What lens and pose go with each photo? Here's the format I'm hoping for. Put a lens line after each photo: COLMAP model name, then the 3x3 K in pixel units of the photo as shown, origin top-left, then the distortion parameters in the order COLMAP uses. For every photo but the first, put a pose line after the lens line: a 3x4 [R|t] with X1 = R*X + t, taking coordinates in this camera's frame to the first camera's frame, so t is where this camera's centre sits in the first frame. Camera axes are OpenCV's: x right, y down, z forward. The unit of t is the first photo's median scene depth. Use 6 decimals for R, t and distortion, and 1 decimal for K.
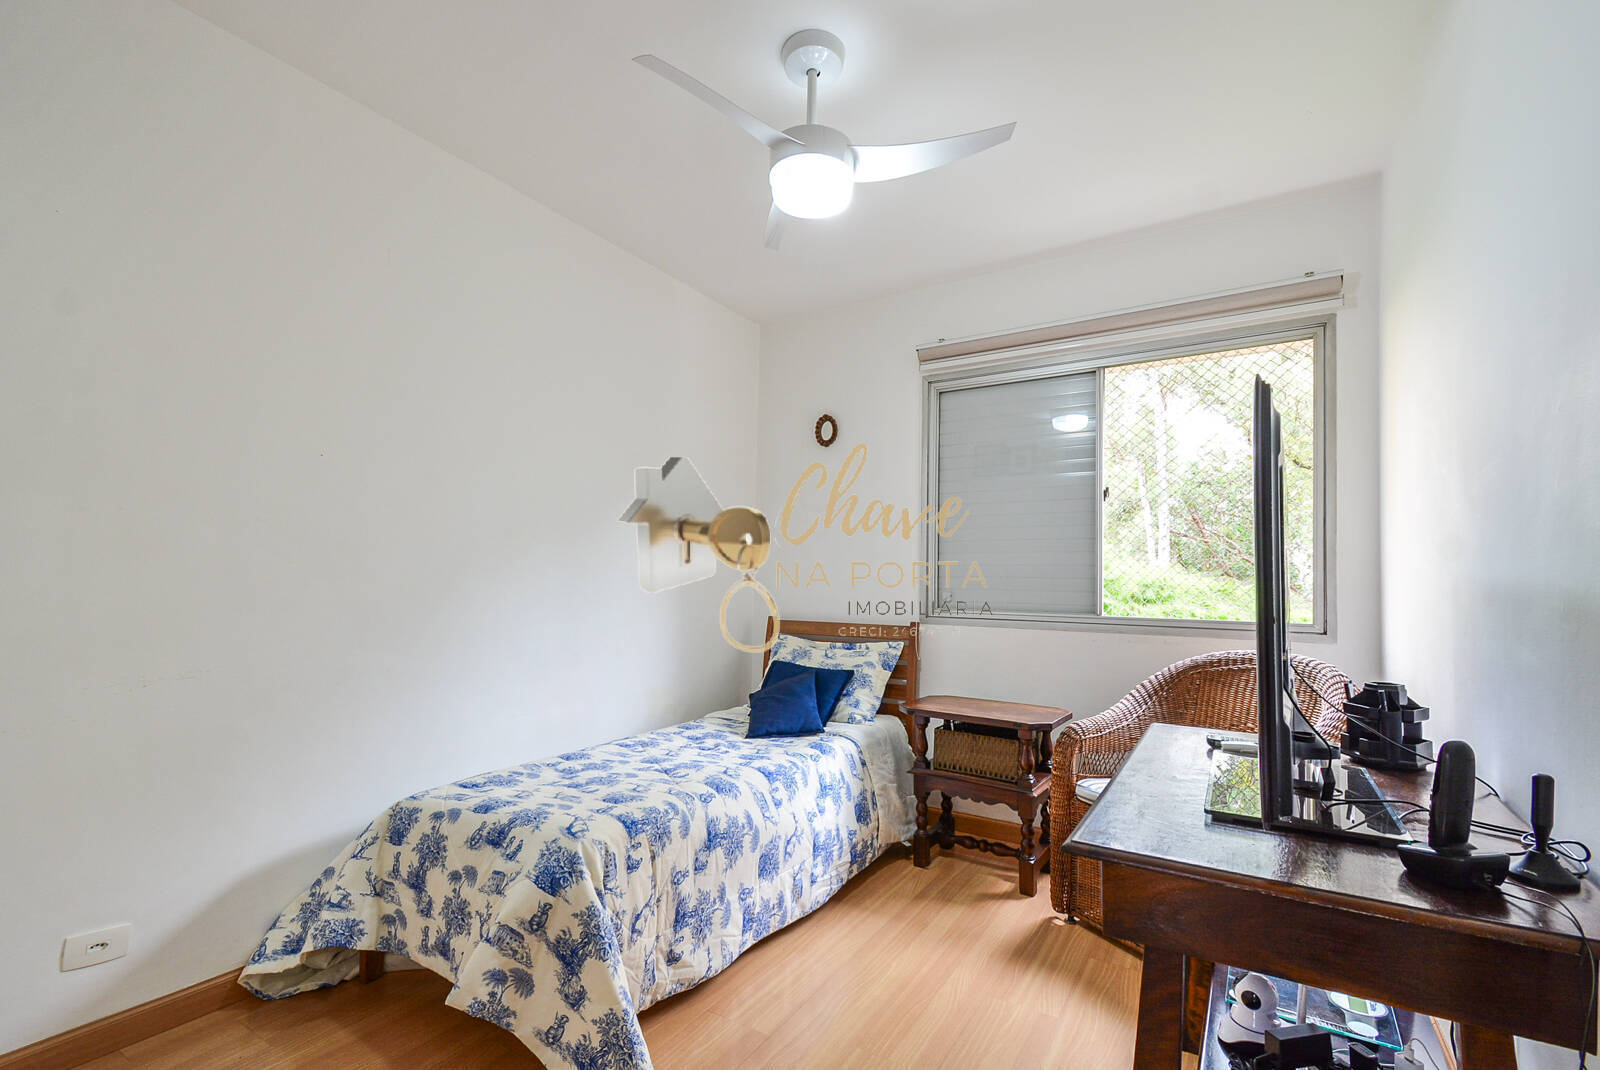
lens RADIAL K [[704.2, 0, 815.6], [0, 704.2, 535.9], [0, 0, 1]] dist [0.045095, -0.017580]
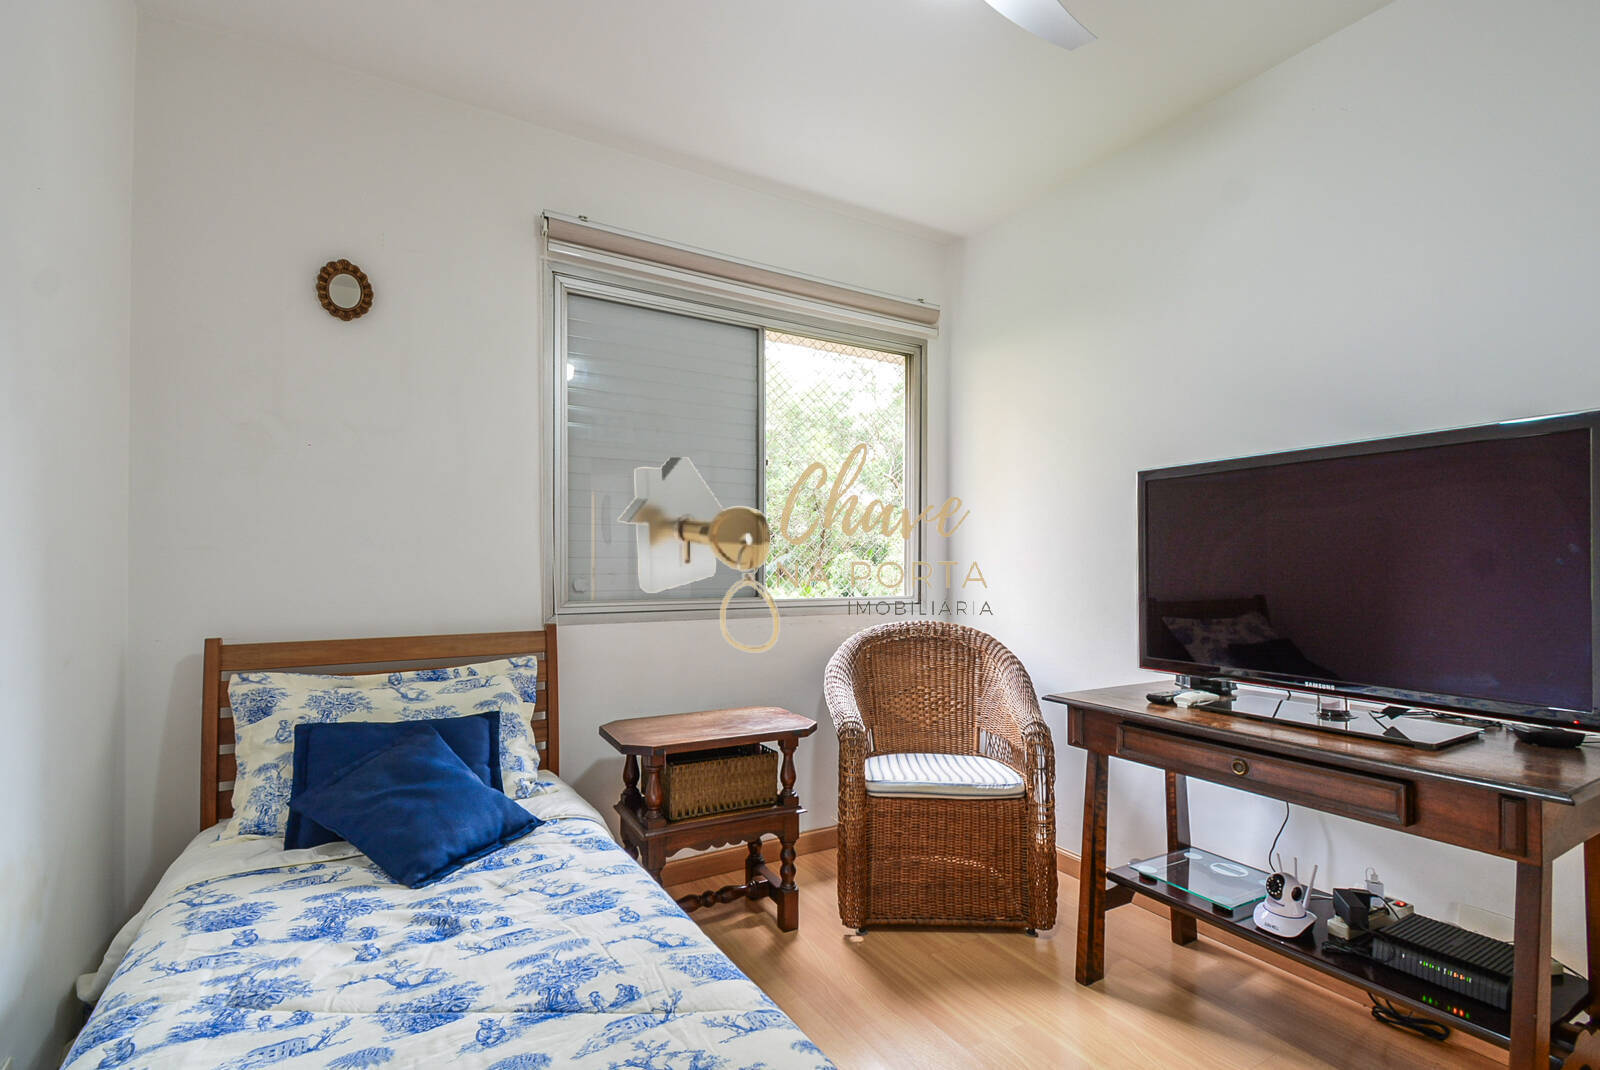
lens RADIAL K [[732.1, 0, 796.3], [0, 732.1, 546.4], [0, 0, 1]] dist [0.028832, -0.020692]
pose [[0.462453, 0.016386, 0.886492, -0.420693], [-0.045833, 0.998934, 0.005445, 0.038441], [-0.885458, -0.043149, 0.462711, 0.534063]]
